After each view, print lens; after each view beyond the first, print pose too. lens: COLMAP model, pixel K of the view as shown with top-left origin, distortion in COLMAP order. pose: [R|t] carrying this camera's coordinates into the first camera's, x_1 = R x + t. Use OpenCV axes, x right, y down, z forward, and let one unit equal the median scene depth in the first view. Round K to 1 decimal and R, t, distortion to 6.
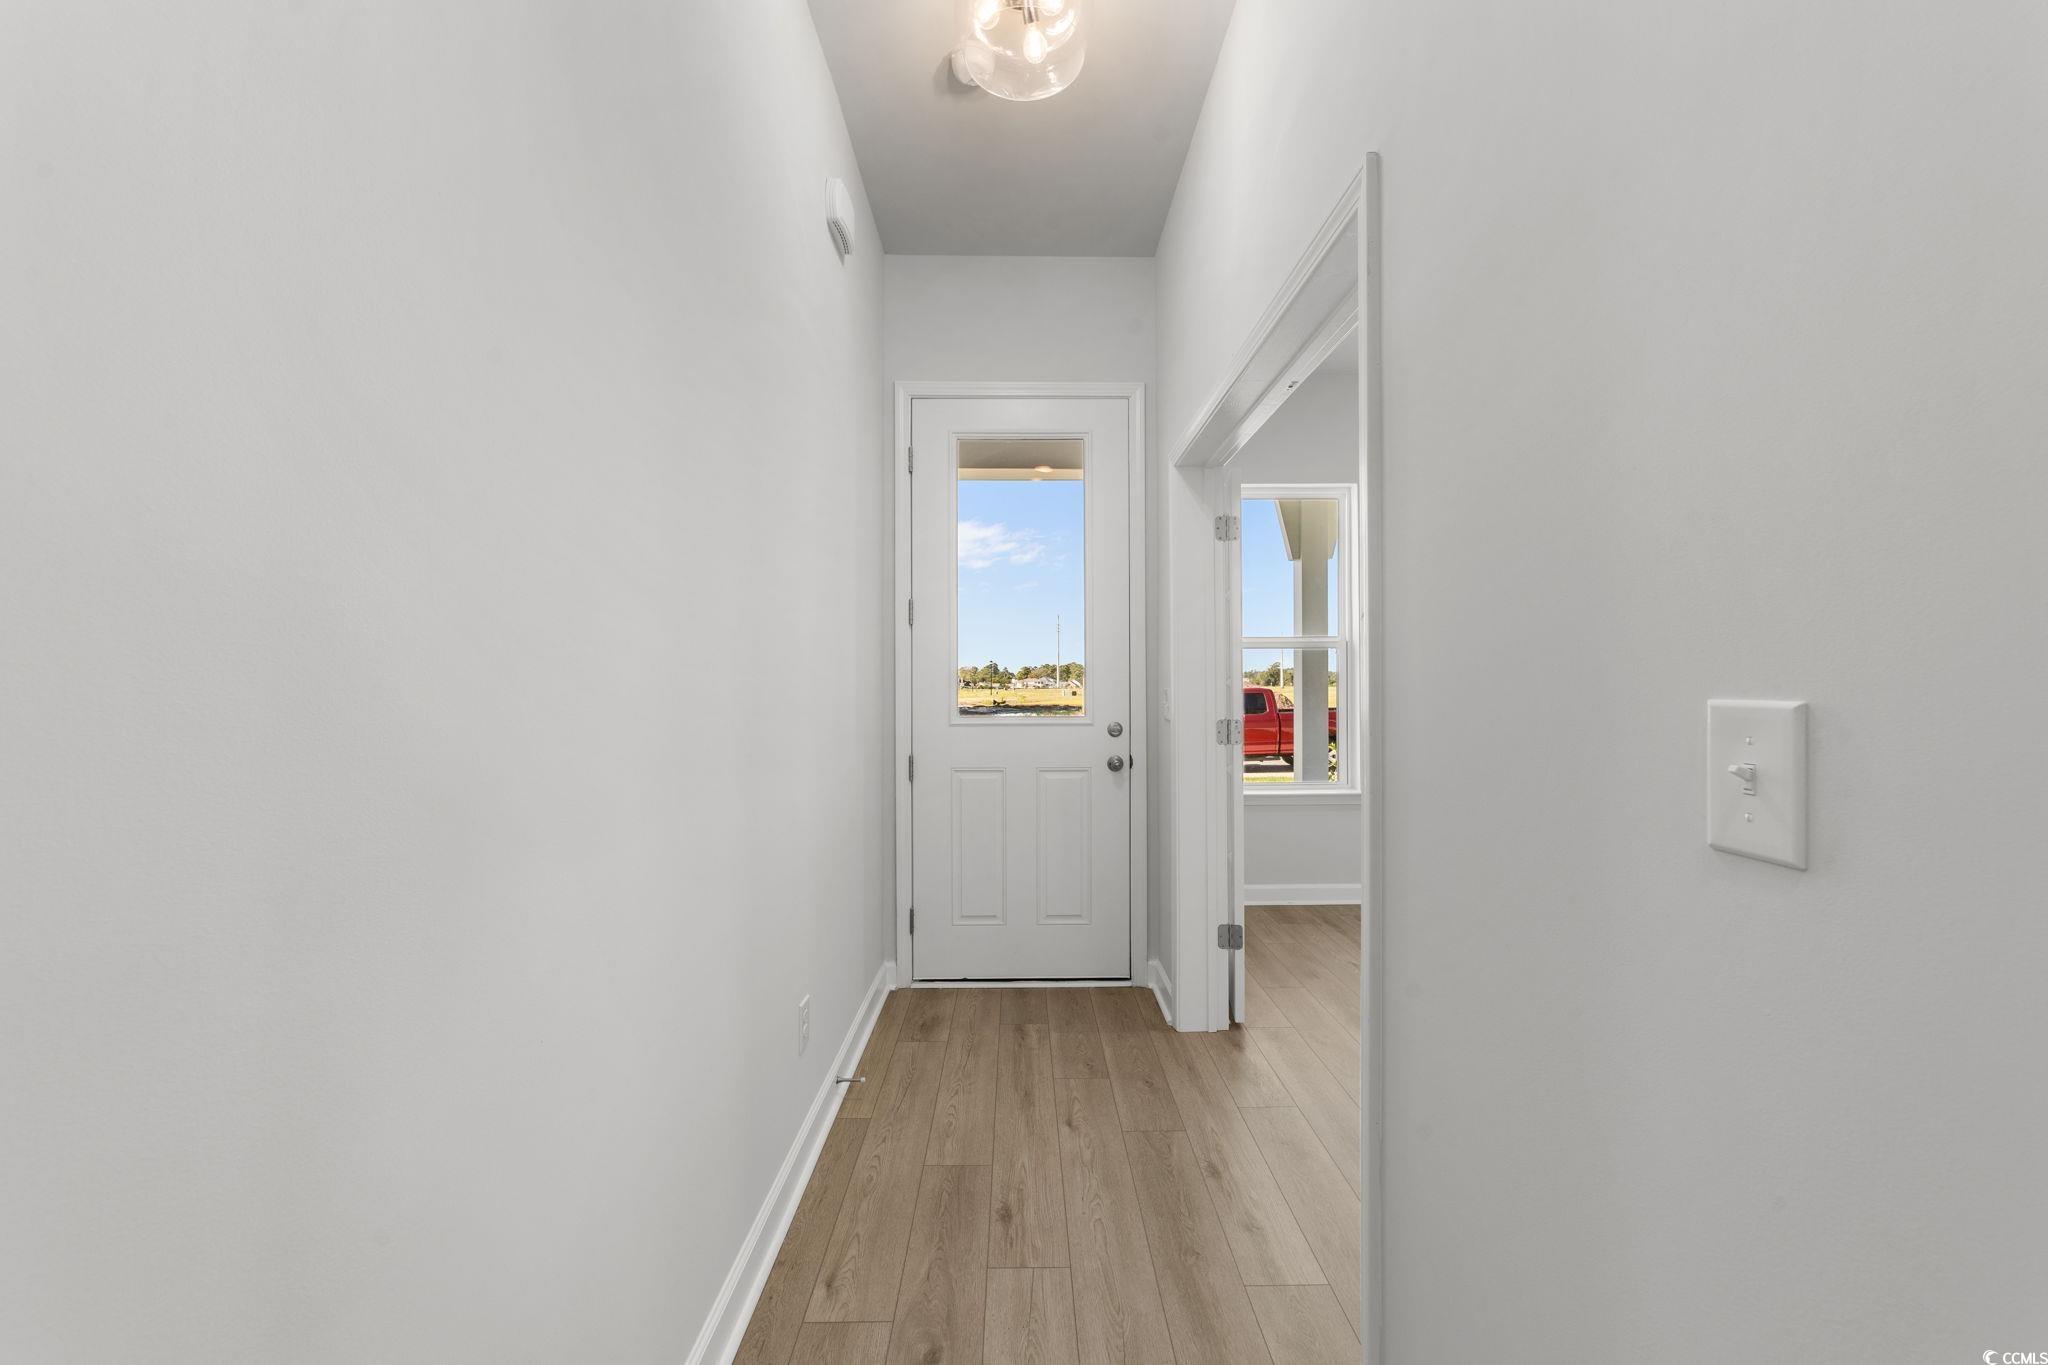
lens RADIAL K [[788.8, 0, 1009.9], [0, 788.8, 677.9], [0, 0, 1]] dist [-0.008660, 0.005730]
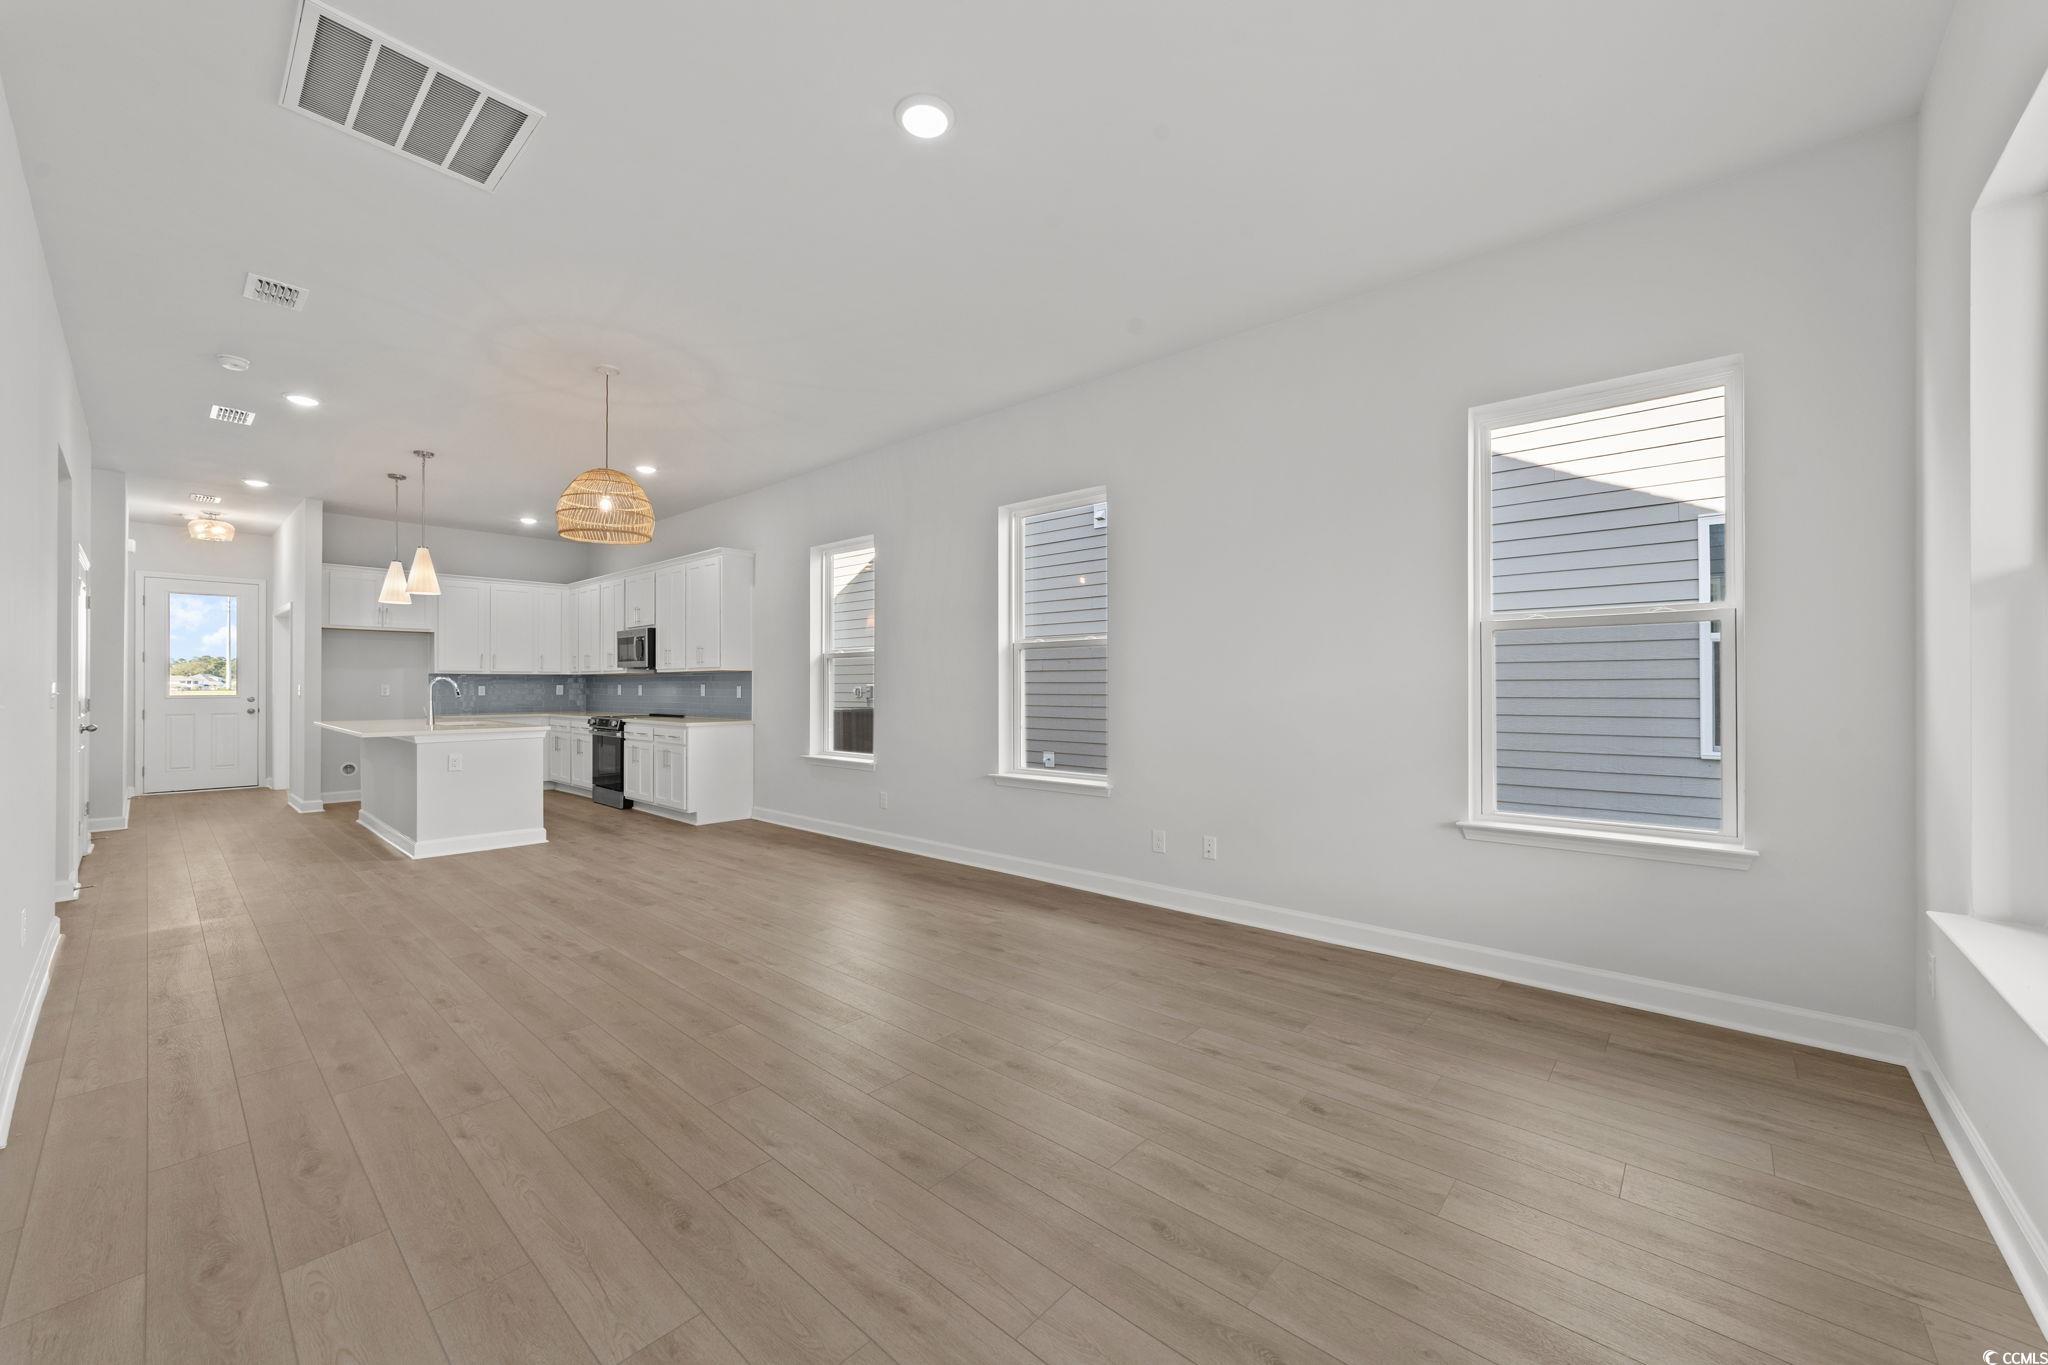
lens RADIAL K [[788.8, 0, 1018.7], [0, 788.8, 682.5], [0, 0, 1]] dist [-0.008660, 0.005730]
pose [[0.660971, 0.005809, 0.750389, -0.168746], [-0.008792, 0.999961, 0.000003, -0.020172], [-0.750360, -0.006599, 0.660997, -3.017229]]
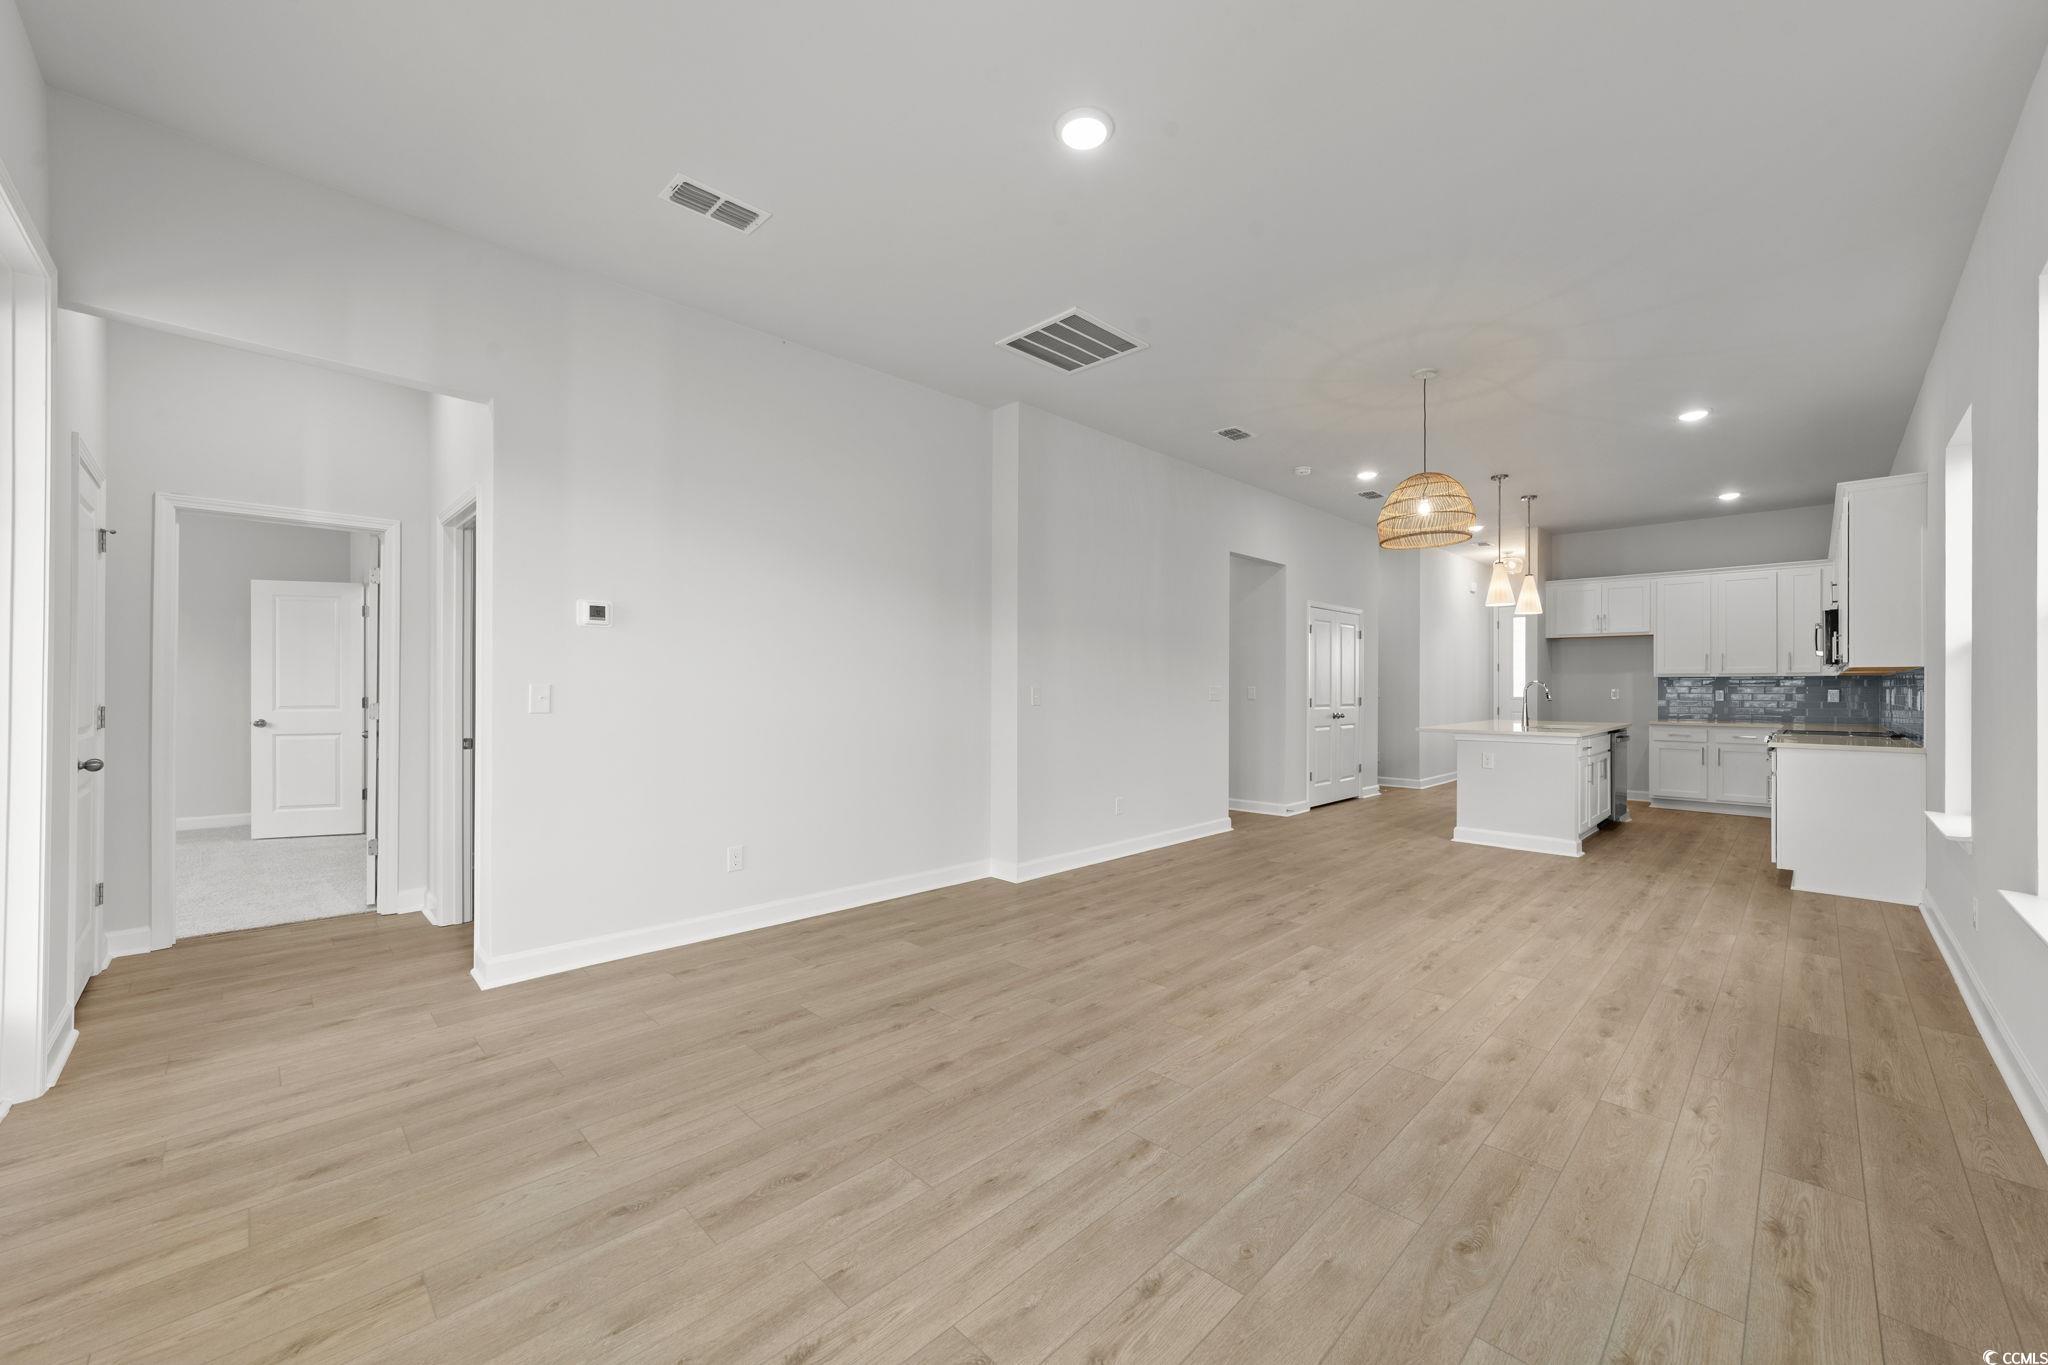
lens RADIAL K [[788.8, 0, 1031.3], [0, 788.8, 688.1], [0, 0, 1]] dist [-0.008660, 0.005730]
pose [[0.716315, 0.006318, -0.697748, 0.853722], [0.000959, 0.999949, 0.010039, -0.024988], [0.697776, -0.007861, 0.716273, -3.037228]]
